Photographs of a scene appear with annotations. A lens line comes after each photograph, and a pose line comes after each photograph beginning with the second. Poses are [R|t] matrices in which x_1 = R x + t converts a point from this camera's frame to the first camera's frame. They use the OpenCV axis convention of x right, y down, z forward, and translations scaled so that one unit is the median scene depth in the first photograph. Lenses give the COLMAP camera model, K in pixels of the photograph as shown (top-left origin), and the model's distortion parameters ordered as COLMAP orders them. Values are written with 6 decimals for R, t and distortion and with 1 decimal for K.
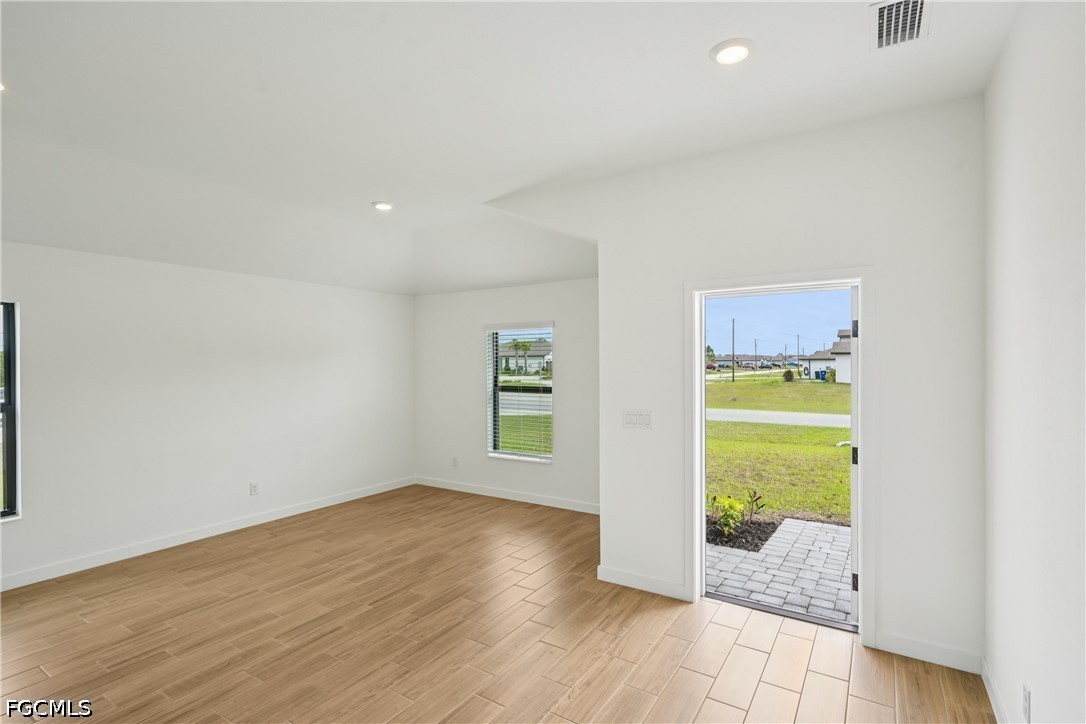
lens RADIAL K [[531.6, 0, 548.6], [0, 531.6, 361.5], [0, 0, 1]] dist [0.000907, 0.000378]
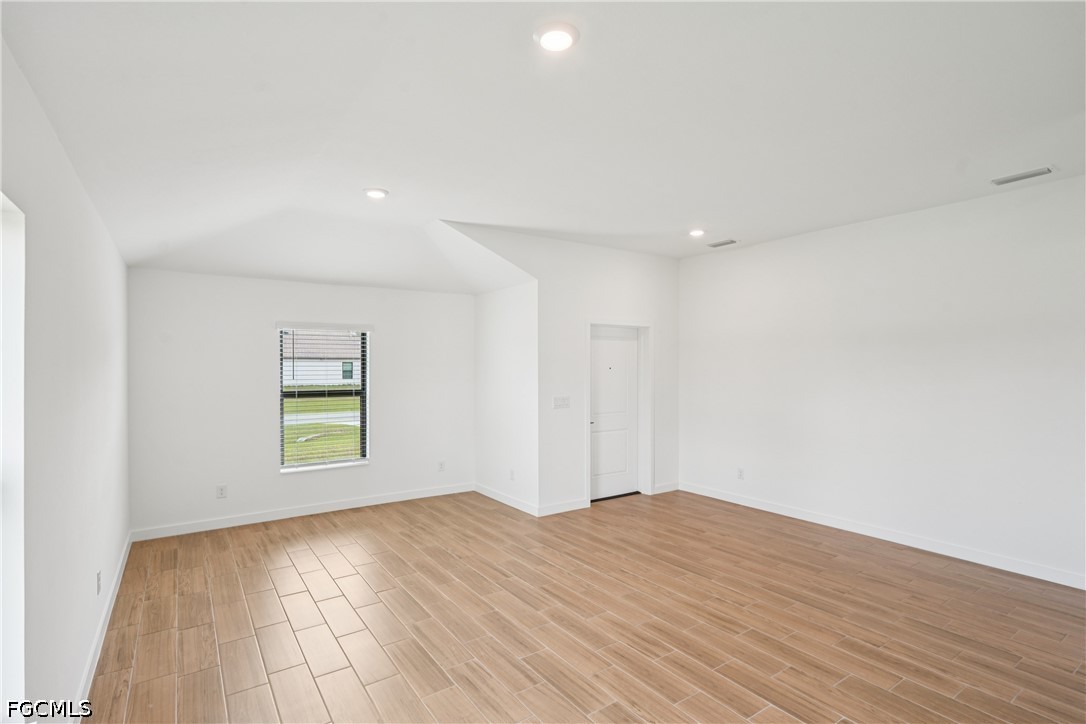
lens RADIAL K [[531.6, 0, 548.3], [0, 531.6, 368.5], [0, 0, 1]] dist [0.000907, 0.000378]
pose [[0.361115, 0.002024, 0.932519, -0.841715], [-0.005875, 0.999983, 0.000105, 0.005952], [-0.932503, -0.005517, 0.361121, 0.314472]]
